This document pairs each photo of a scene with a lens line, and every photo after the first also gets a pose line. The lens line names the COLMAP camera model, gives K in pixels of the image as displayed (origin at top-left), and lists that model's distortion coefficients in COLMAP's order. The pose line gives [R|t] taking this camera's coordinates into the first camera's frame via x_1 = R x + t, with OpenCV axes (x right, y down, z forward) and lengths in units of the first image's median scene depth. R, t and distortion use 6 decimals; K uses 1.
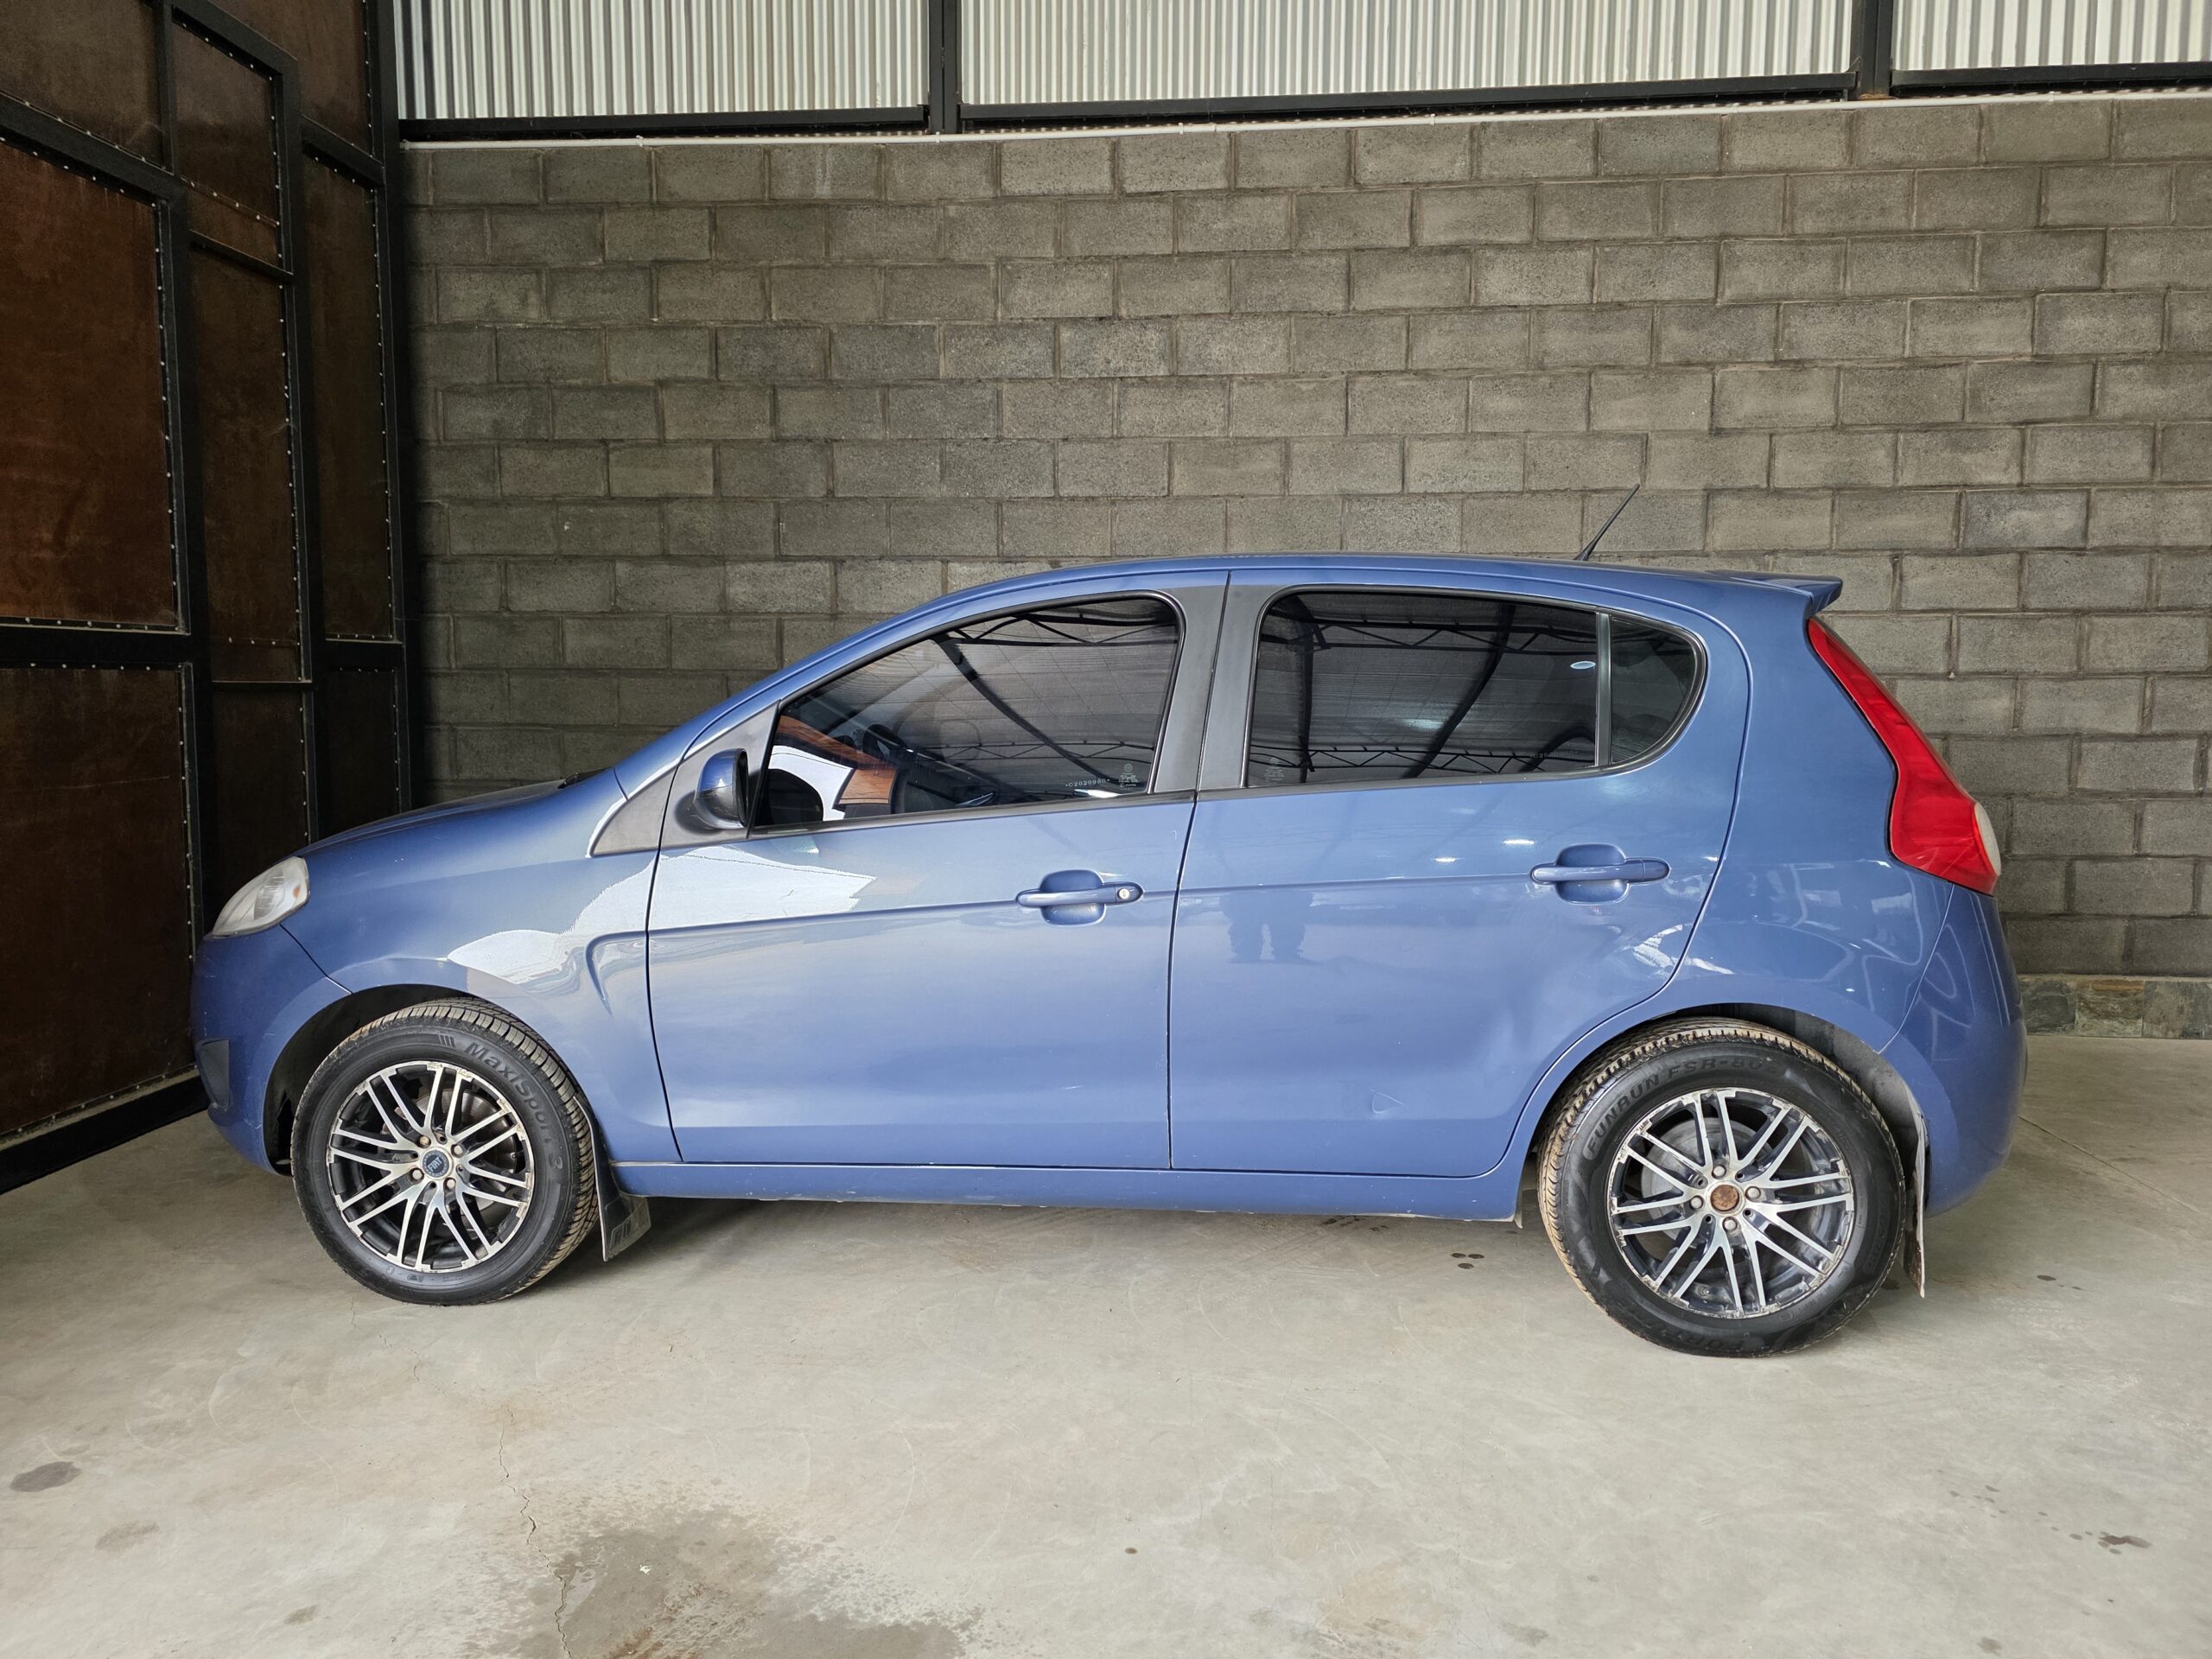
lens RADIAL K [[1493.4, 0, 1074.6], [0, 1493.4, 816.2], [0, 0, 1]] dist [0.052528, -0.046966]
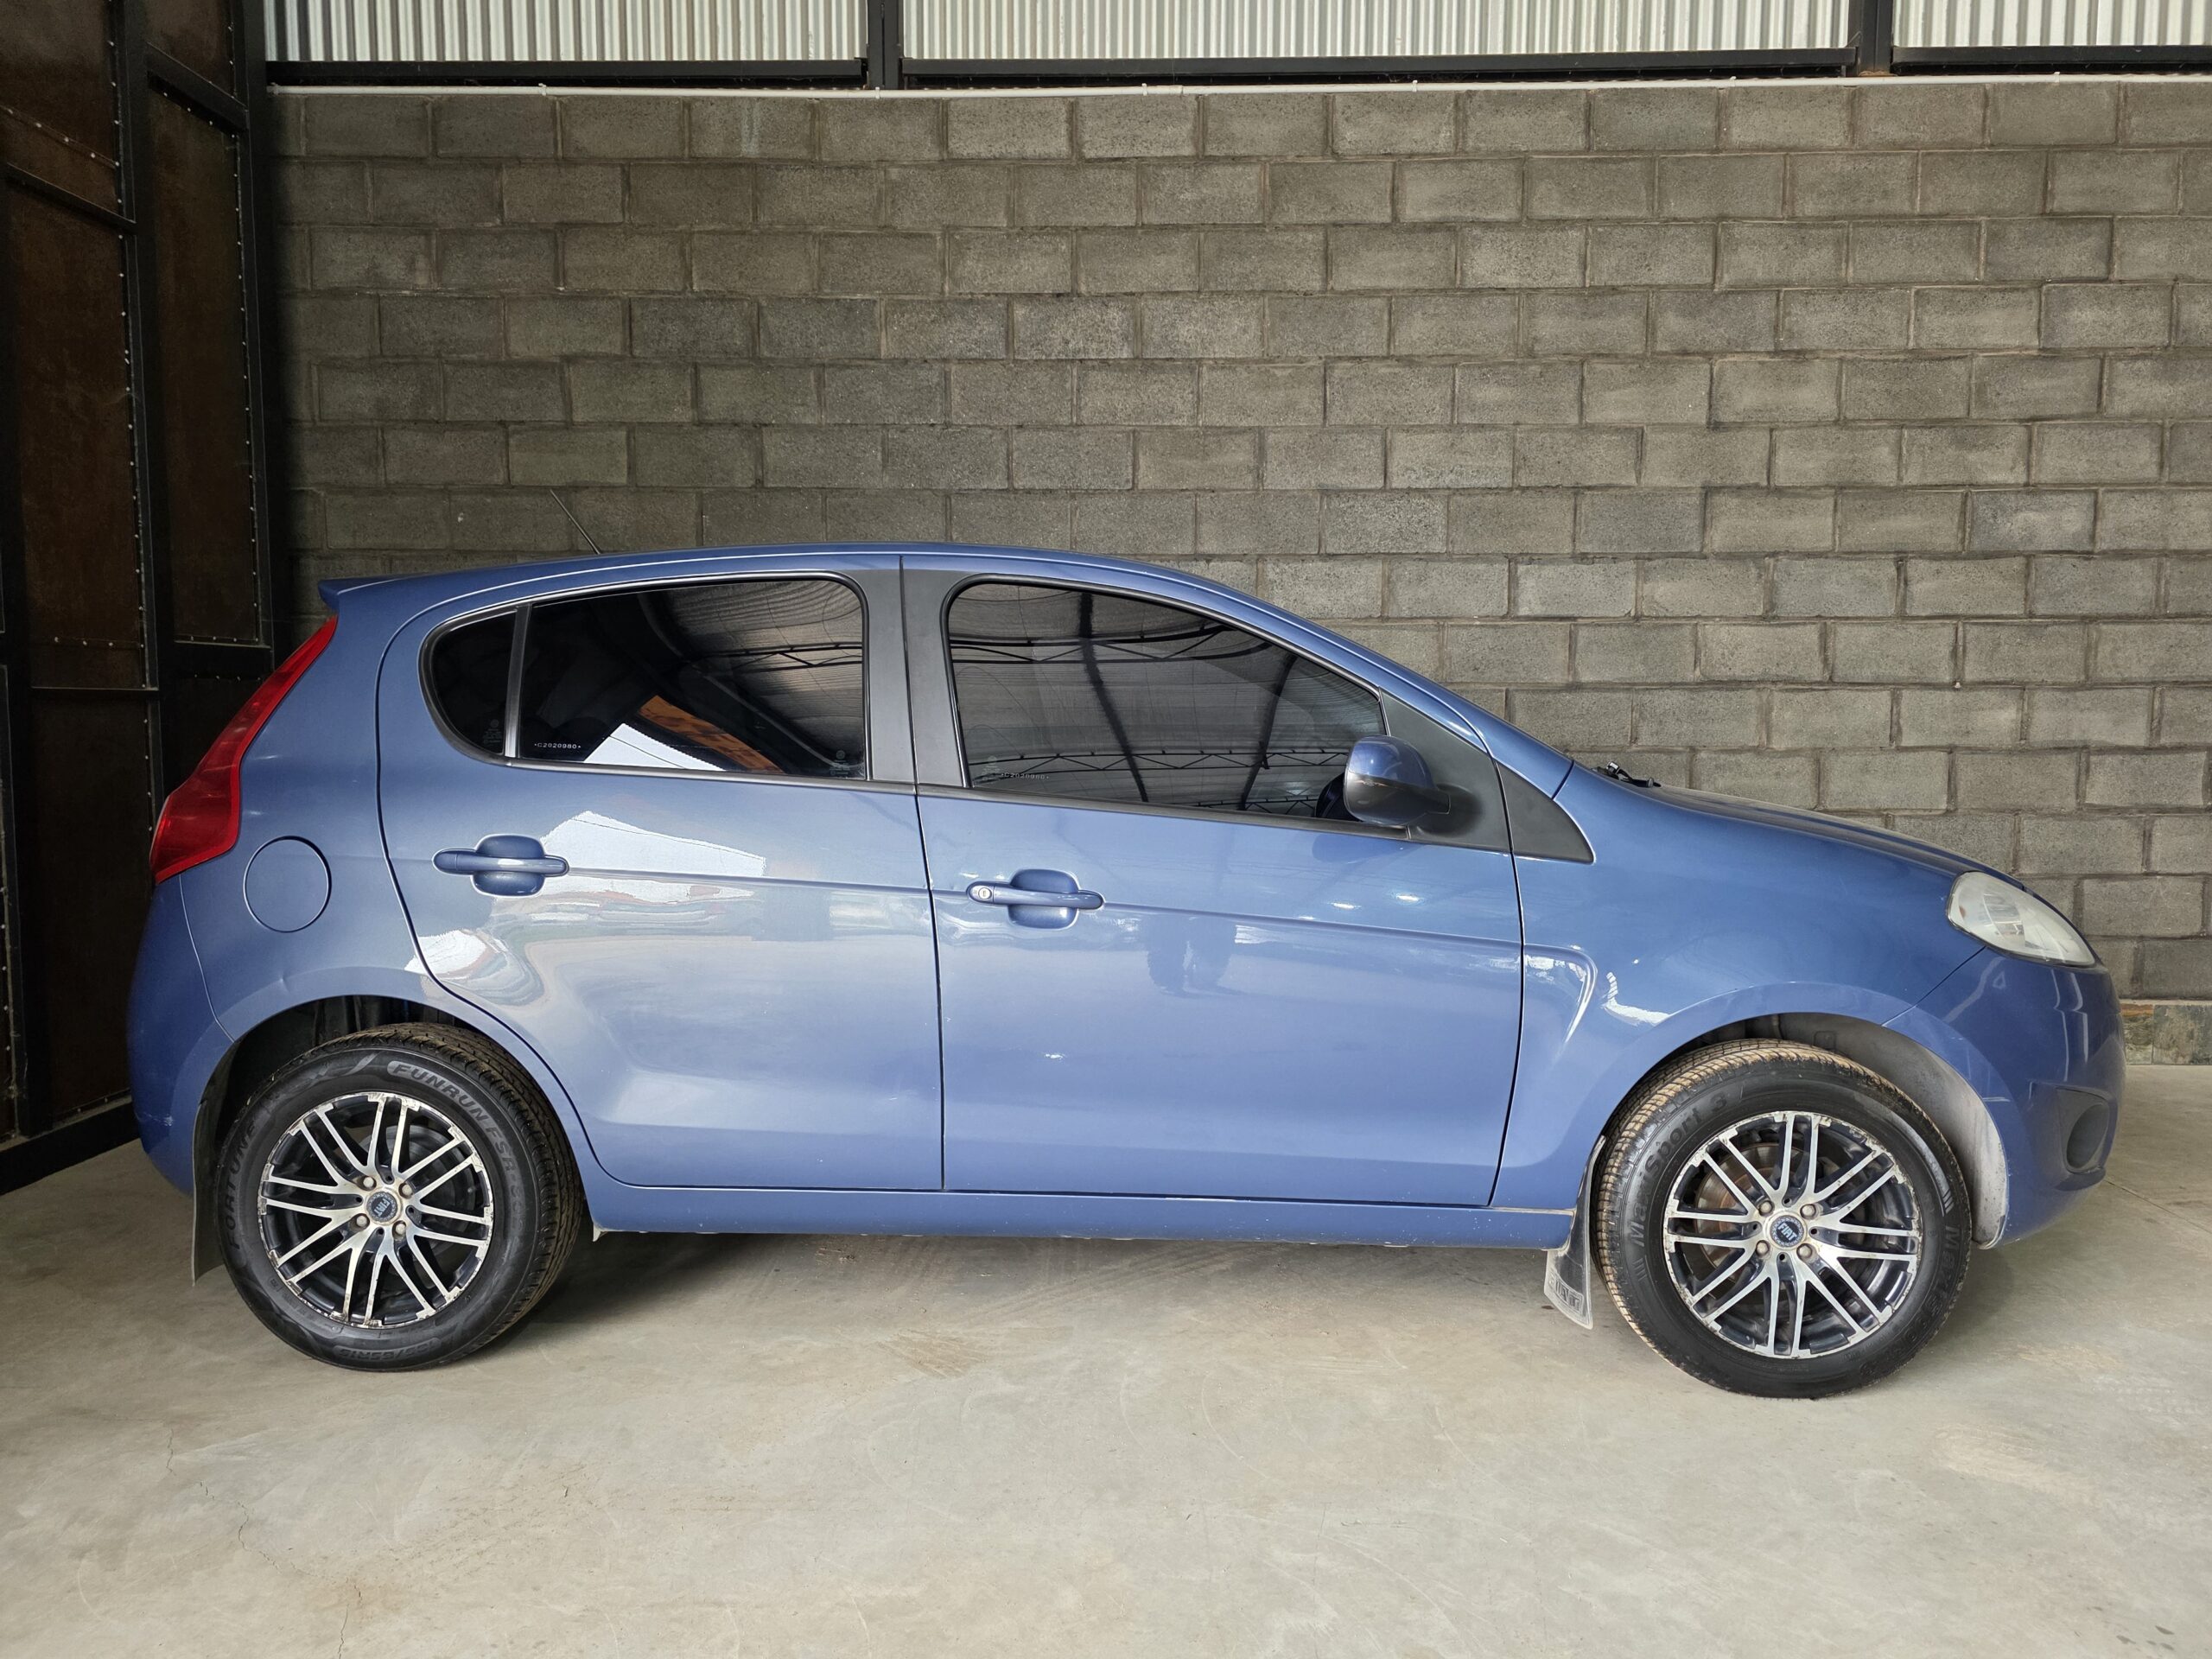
lens RADIAL K [[1495.0, 0, 1106.0], [0, 1495.0, 829.5], [0, 0, 1]] dist [0.047772, -0.044296]
pose [[0.997909, -0.005168, 0.064424, -0.014484], [0.005610, 0.999962, -0.006671, 0.000703], [-0.064387, 0.007018, 0.997900, 0.087207]]
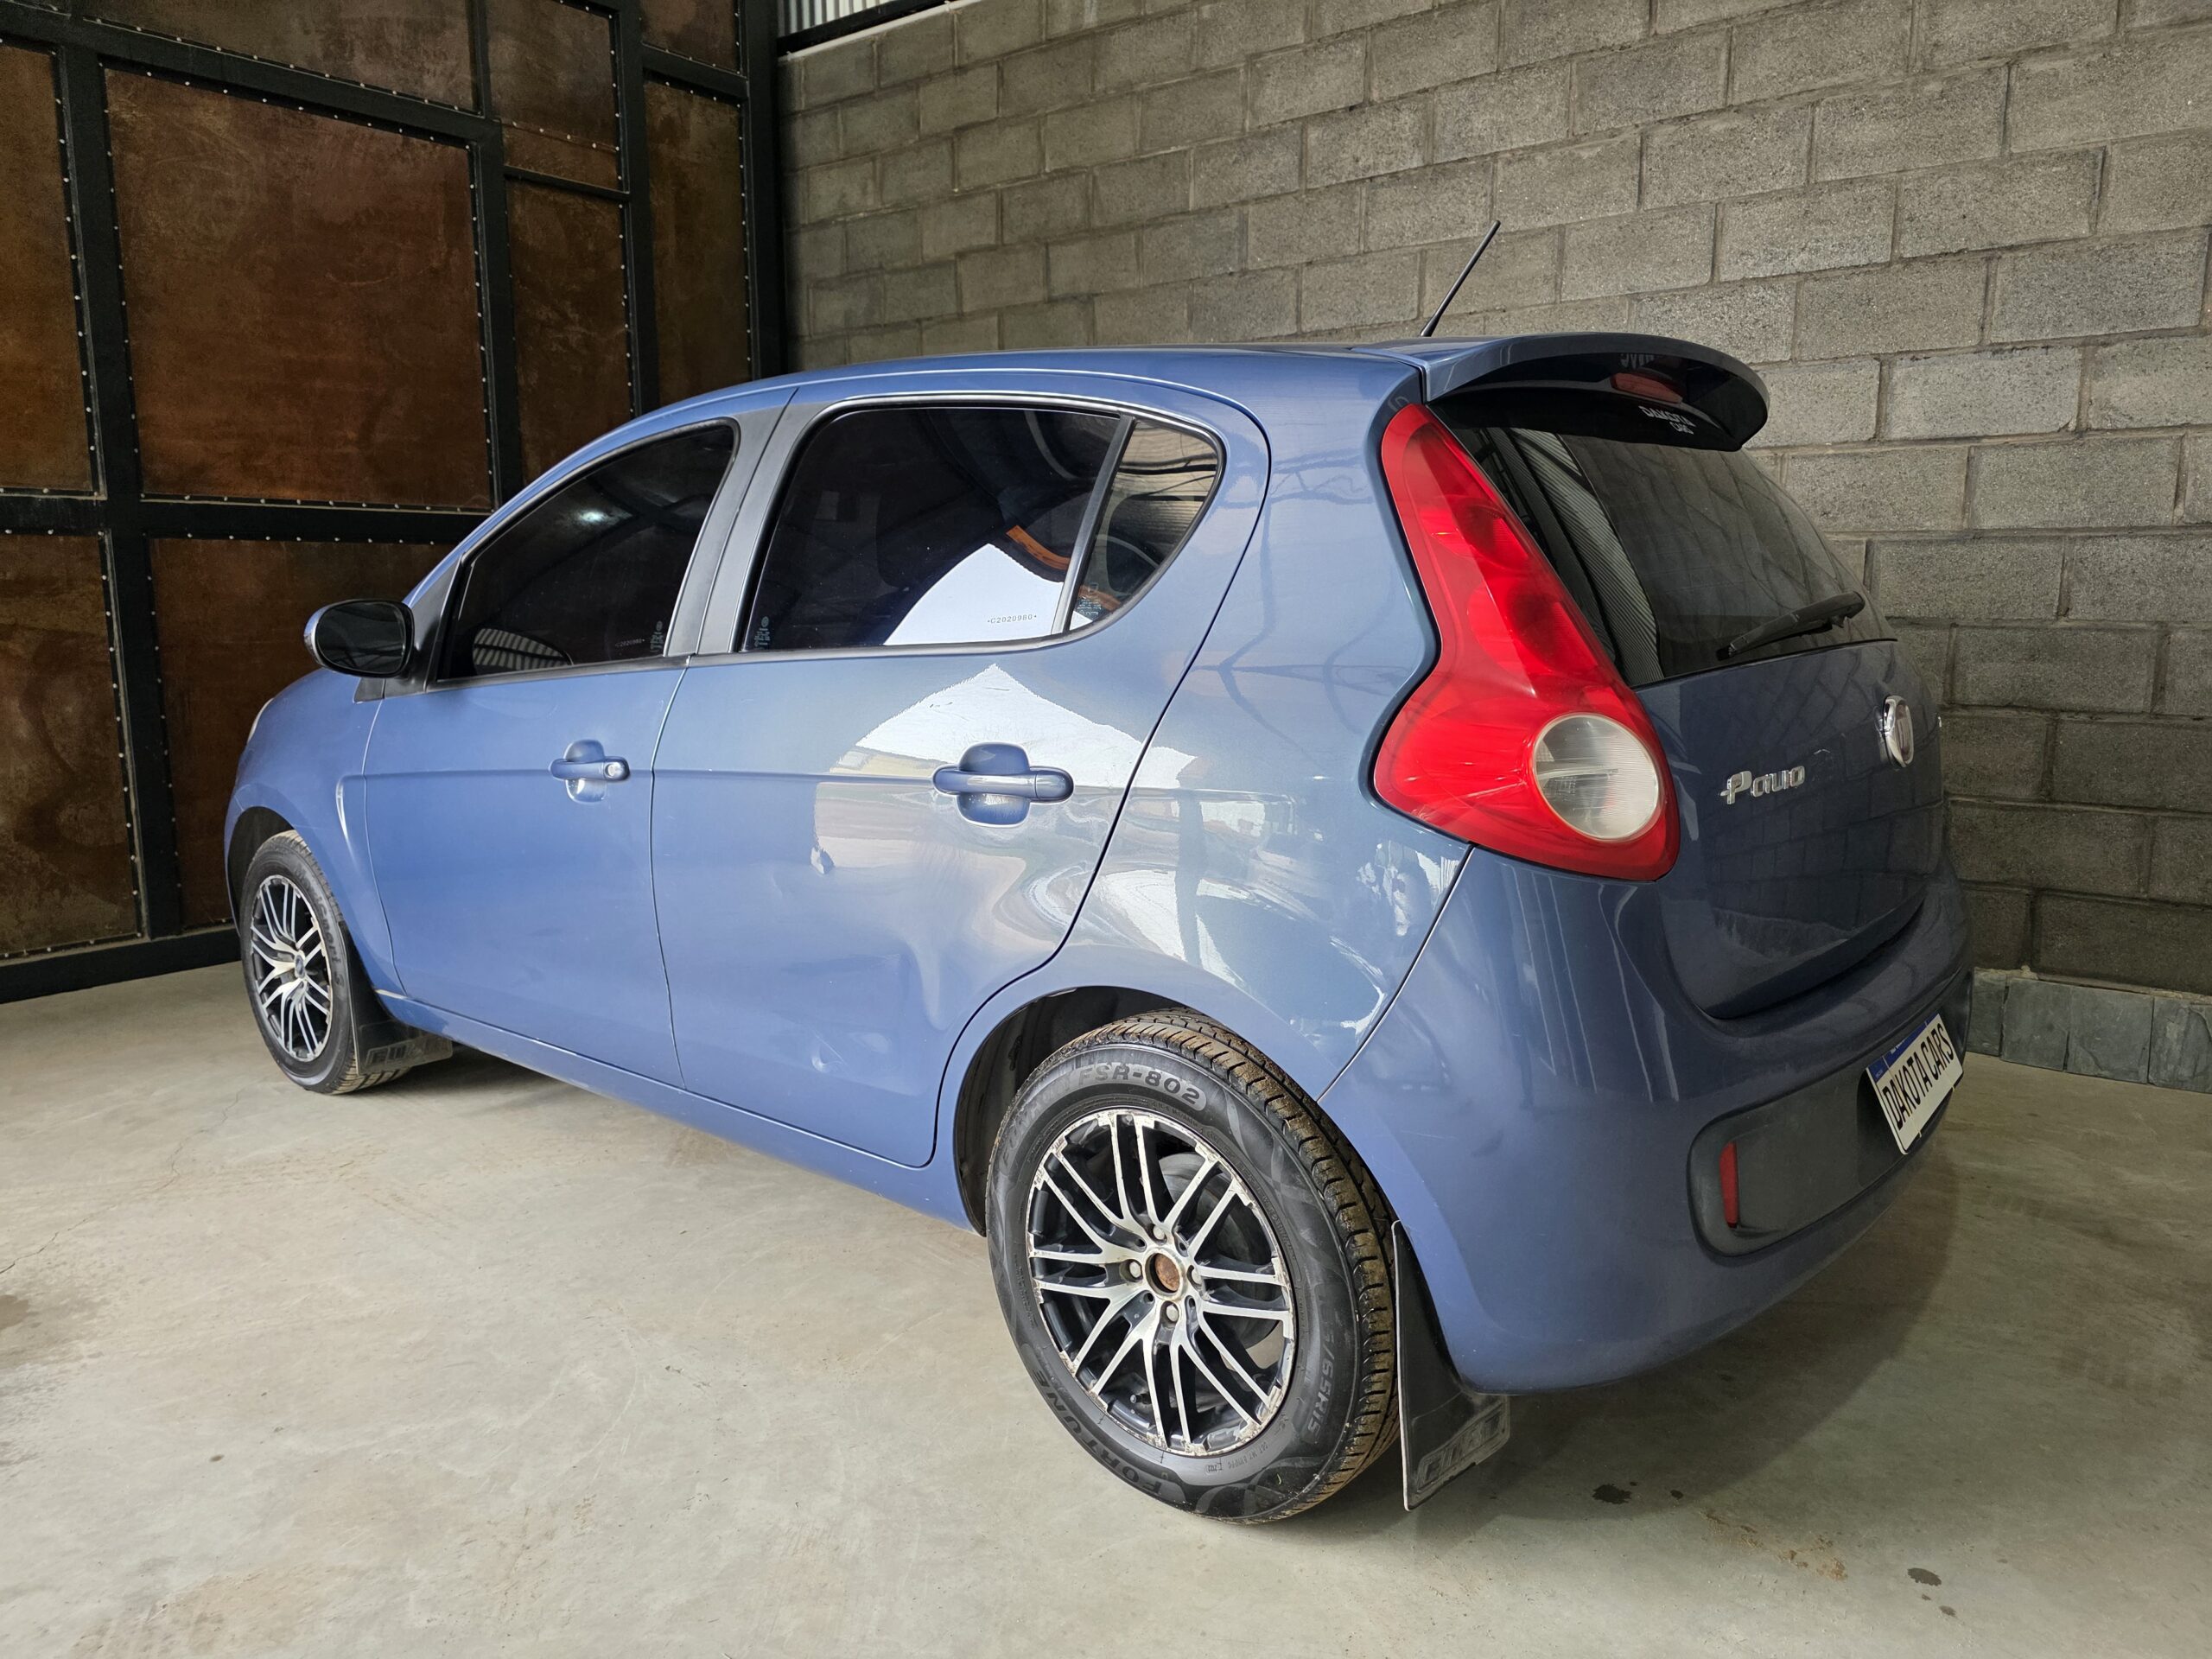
lens RADIAL K [[1486.2, 0, 1102.6], [0, 1486.2, 813.8], [0, 0, 1]] dist [0.044991, -0.042990]
pose [[0.832411, 0.085091, -0.547586, 0.395448], [-0.050154, 0.995654, 0.078476, -0.002269], [0.551884, -0.037860, 0.833061, 0.225292]]
